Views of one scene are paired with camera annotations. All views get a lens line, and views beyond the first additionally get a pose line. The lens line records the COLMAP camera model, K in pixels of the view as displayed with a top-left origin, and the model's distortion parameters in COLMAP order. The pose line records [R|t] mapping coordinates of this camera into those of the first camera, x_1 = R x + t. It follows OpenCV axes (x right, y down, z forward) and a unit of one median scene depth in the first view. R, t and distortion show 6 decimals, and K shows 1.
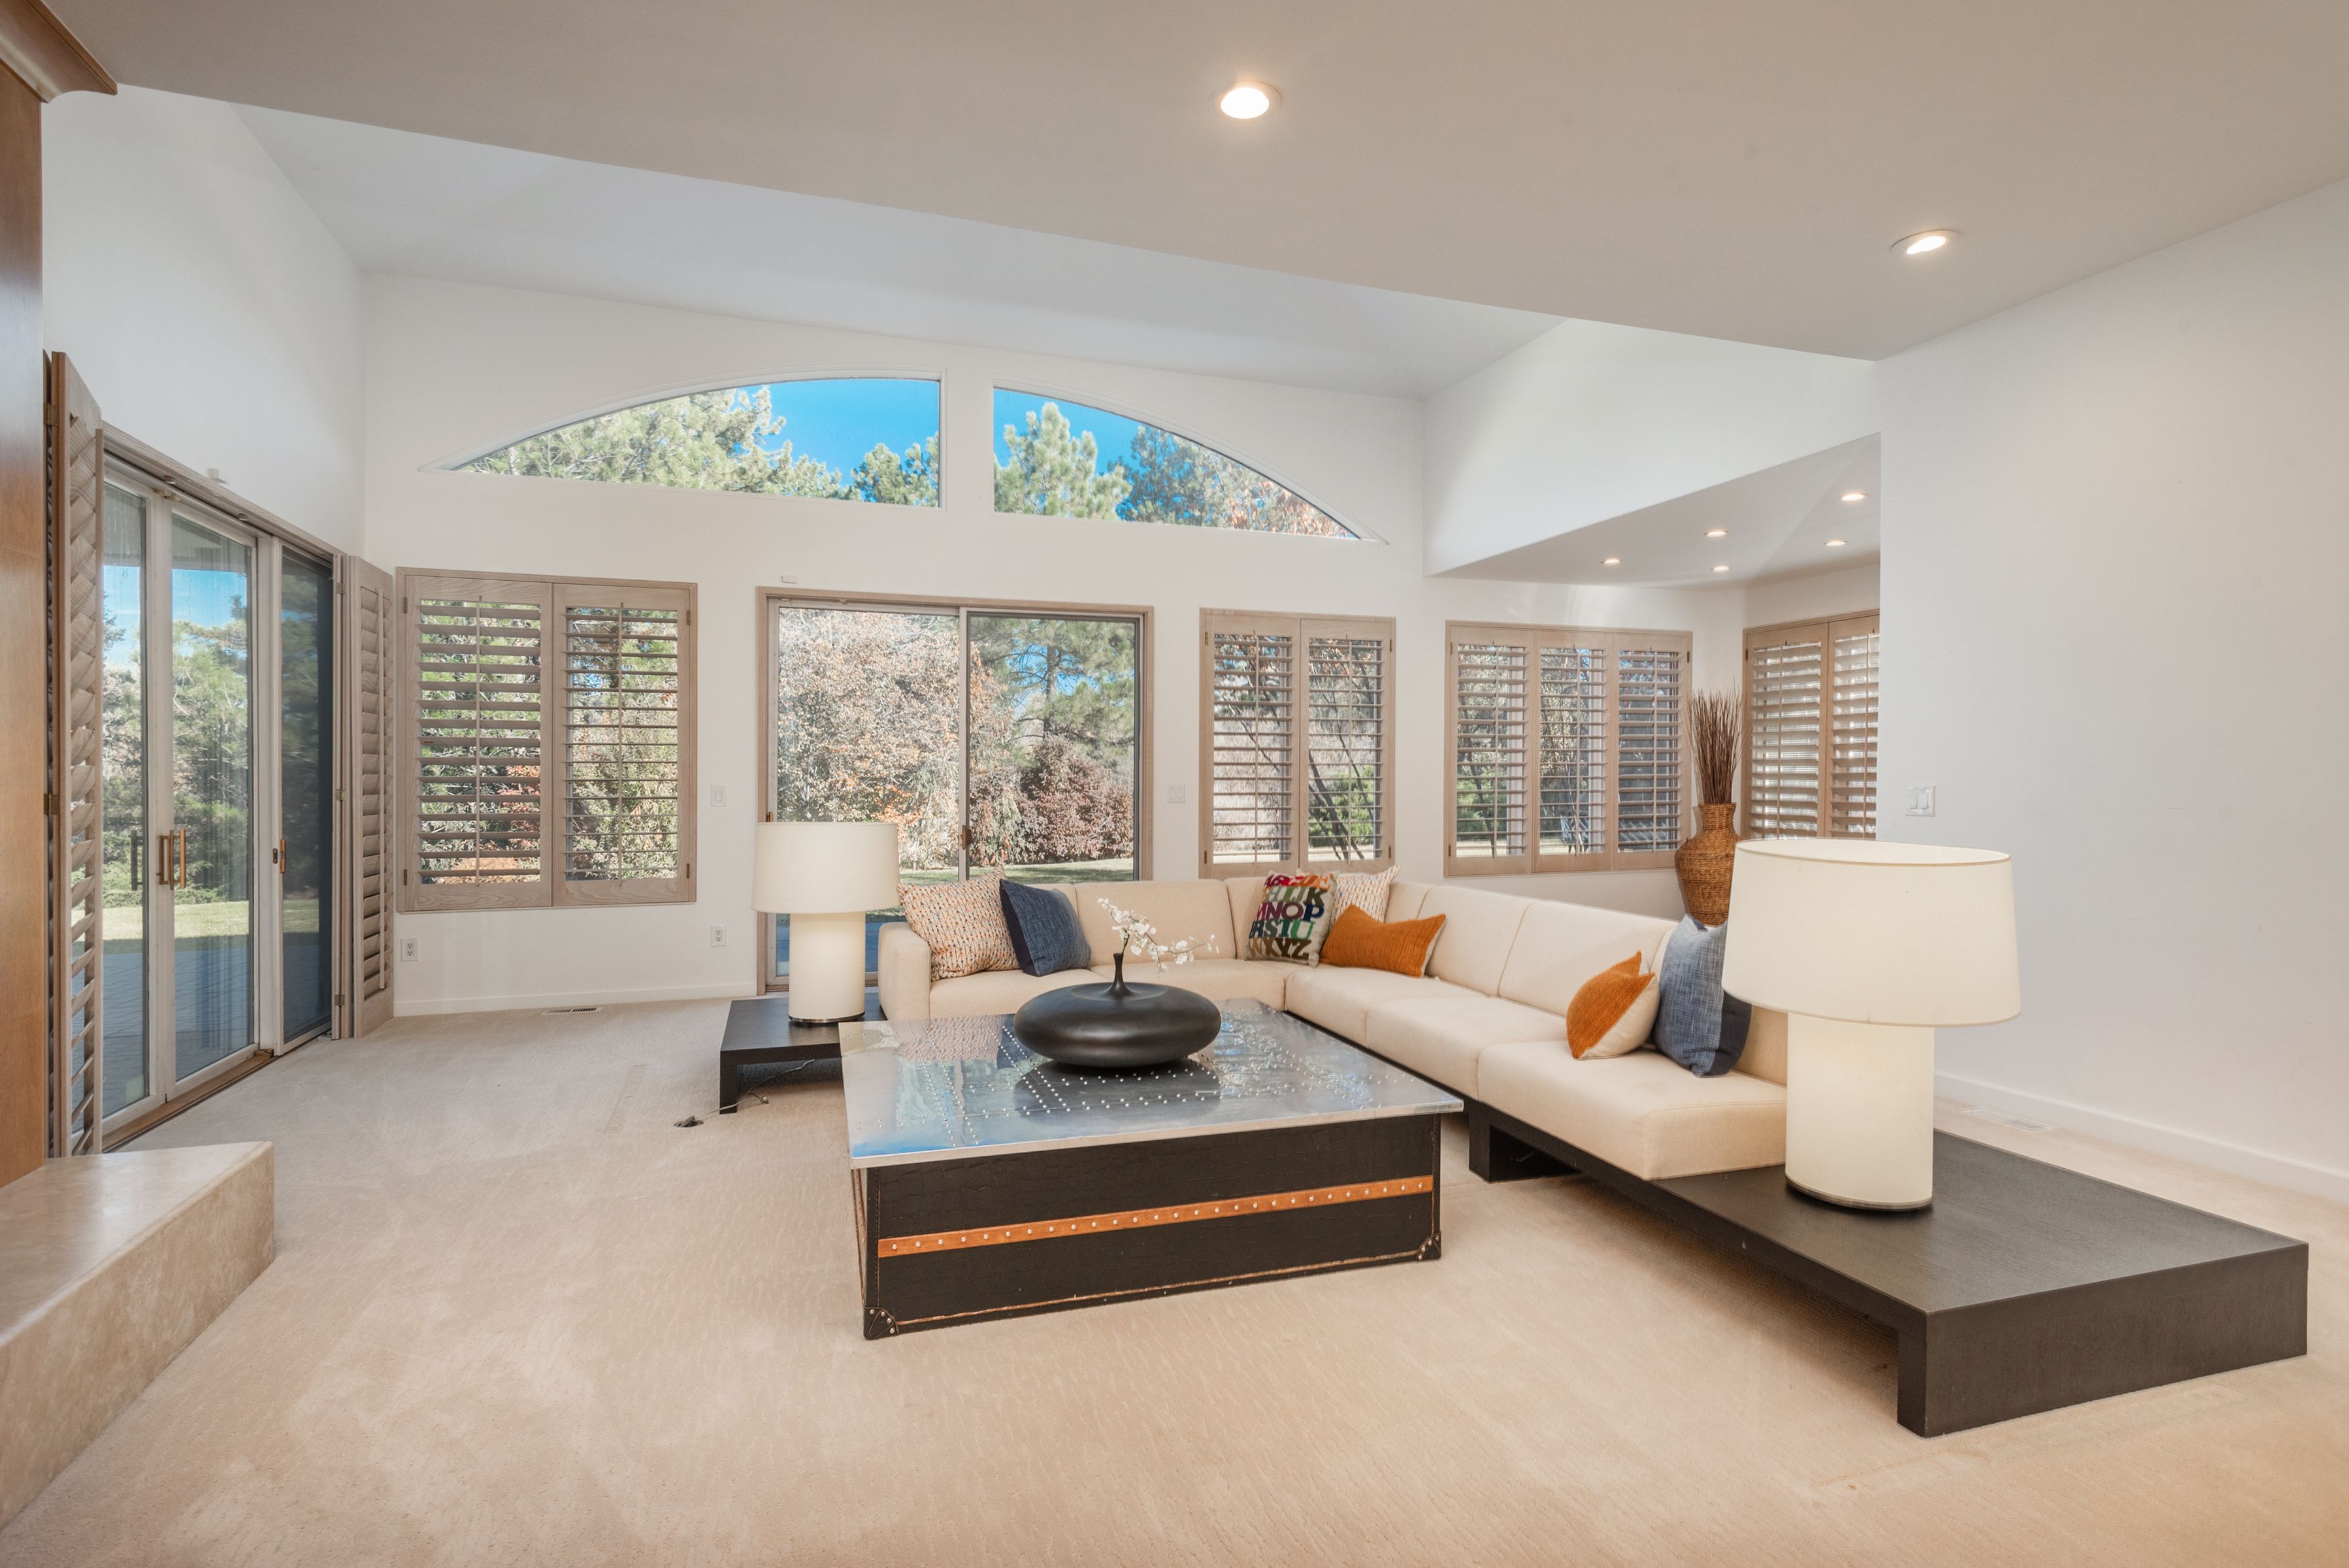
lens RADIAL K [[1203.1, 0, 1155.5], [0, 1203.1, 796.0], [0, 0, 1]] dist [0.003528, 0.000284]
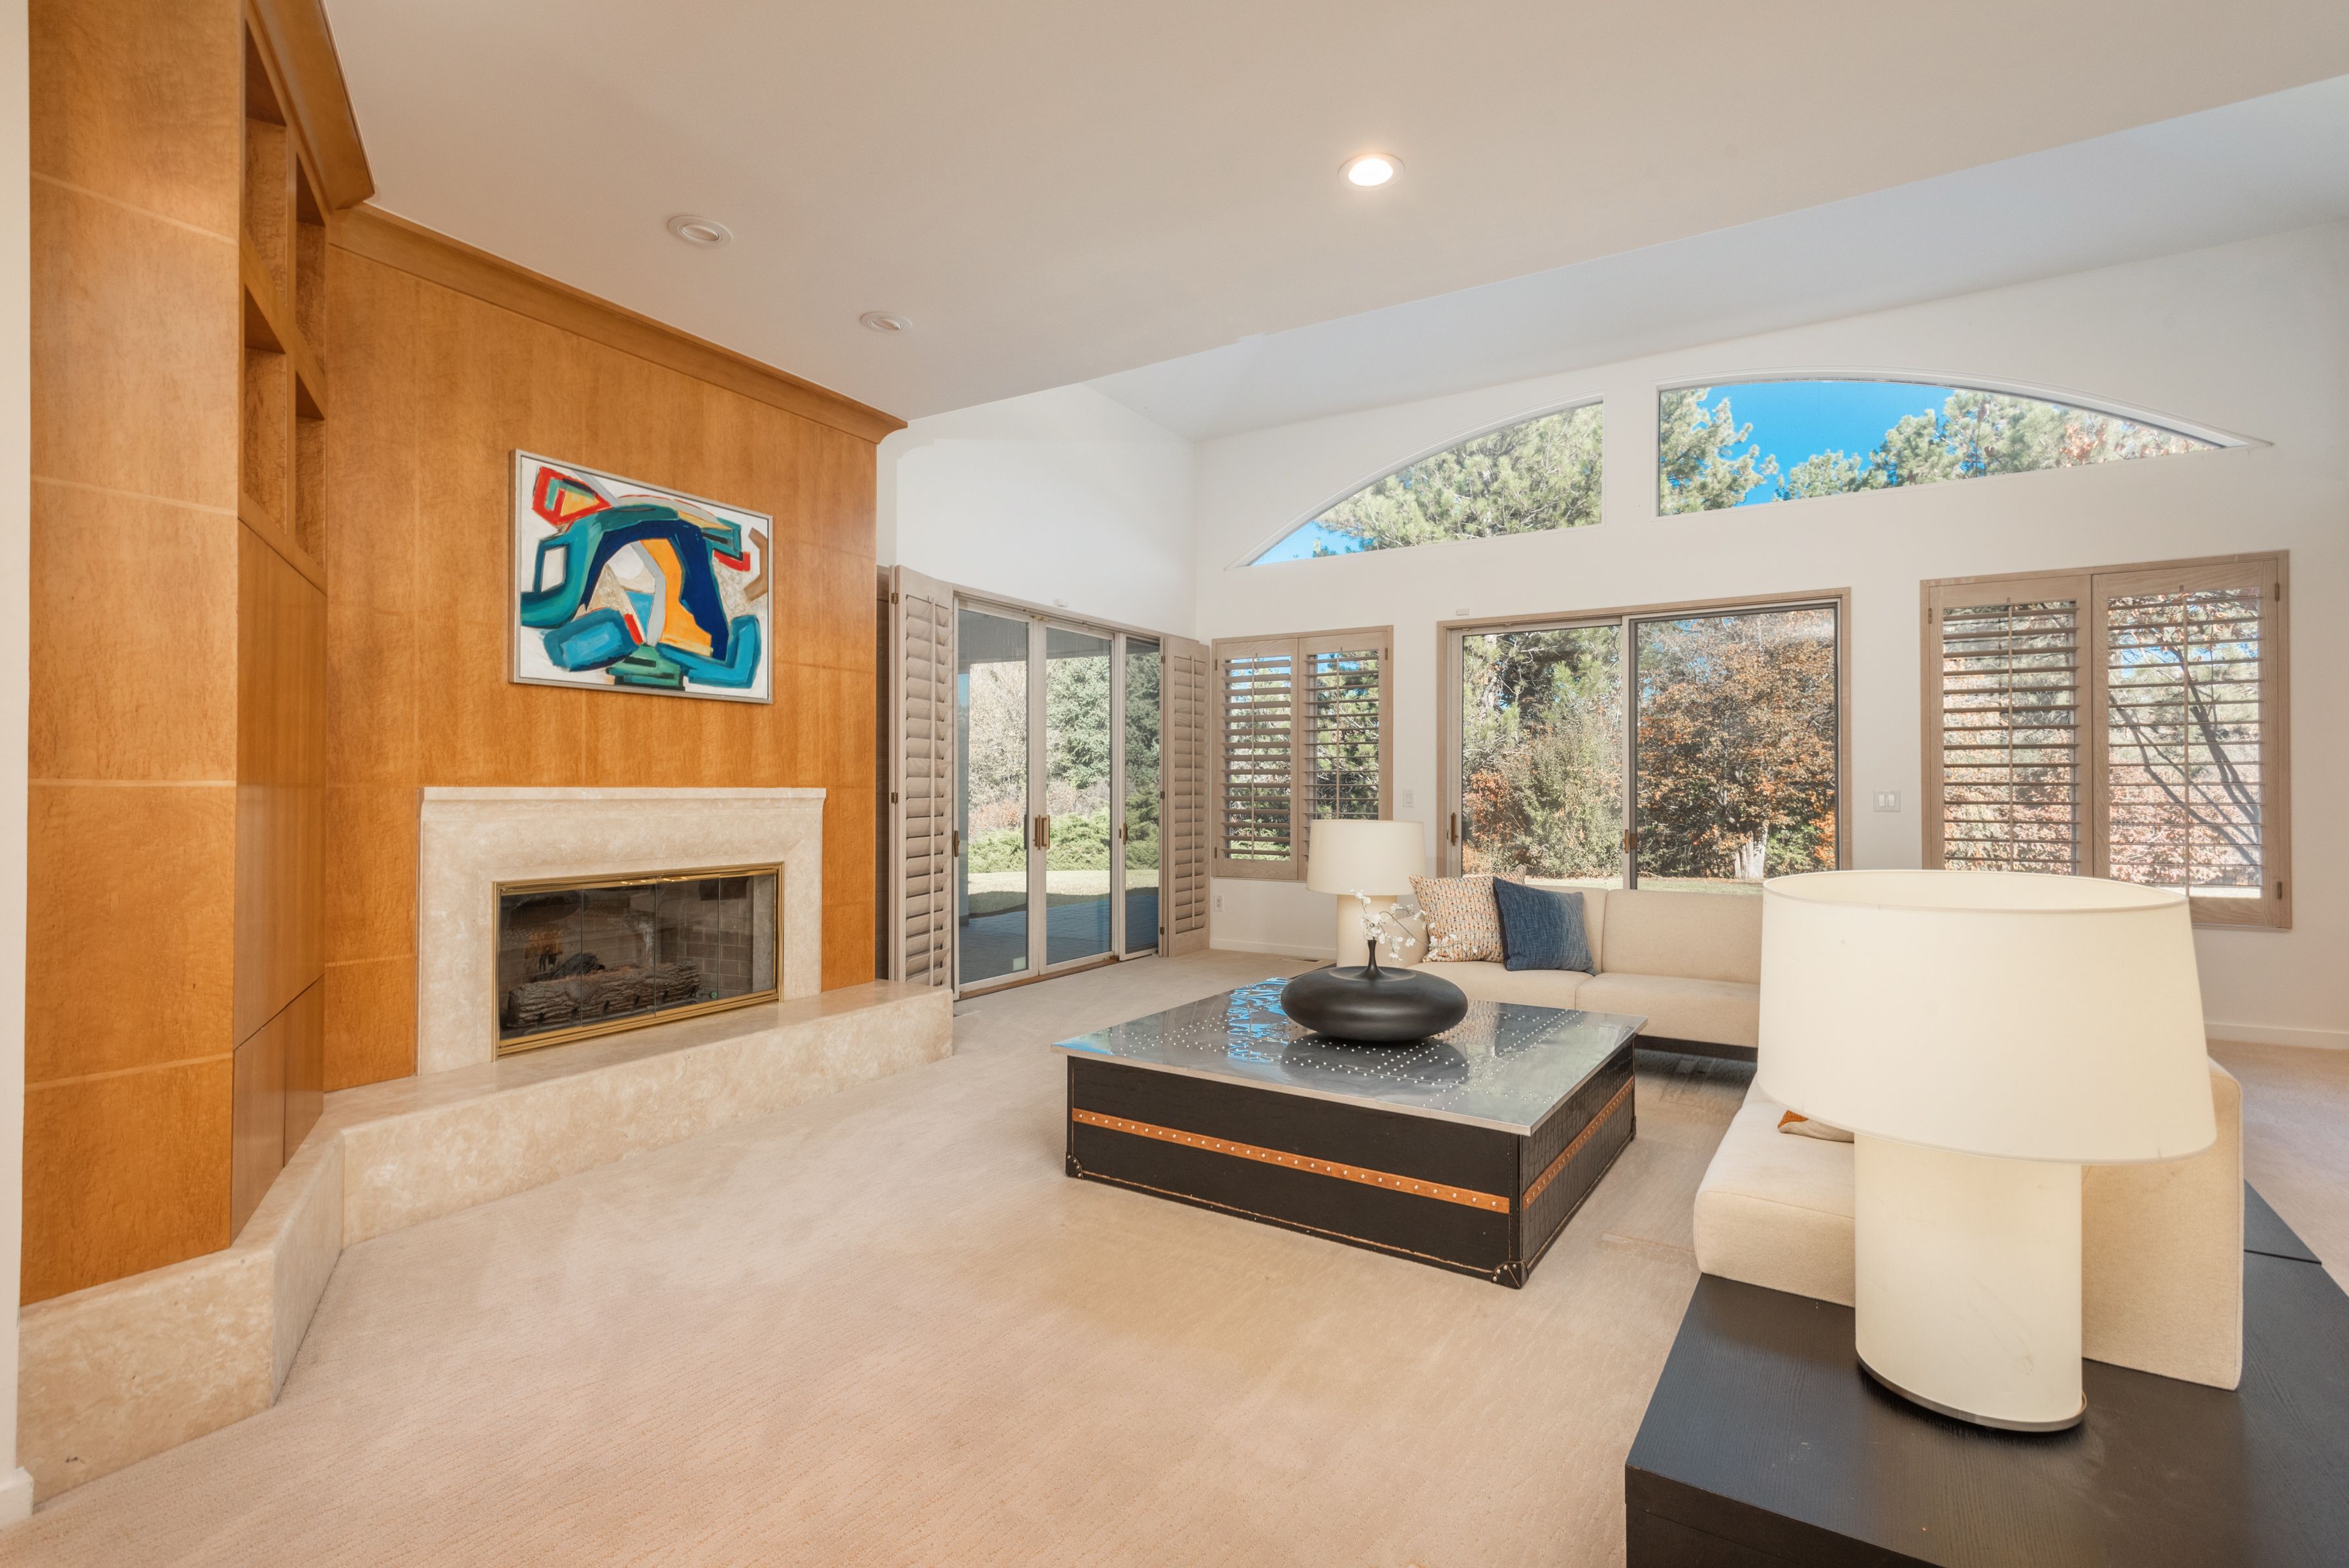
lens RADIAL K [[1095.5, 0, 1120.2], [0, 1095.5, 777.1], [0, 0, 1]] dist [0.015335, -0.003014]
pose [[0.611575, -0.007053, -0.791155, 0.408771], [-0.008834, 0.999837, -0.015742, -0.001923], [0.791137, 0.016616, 0.611413, 0.118523]]
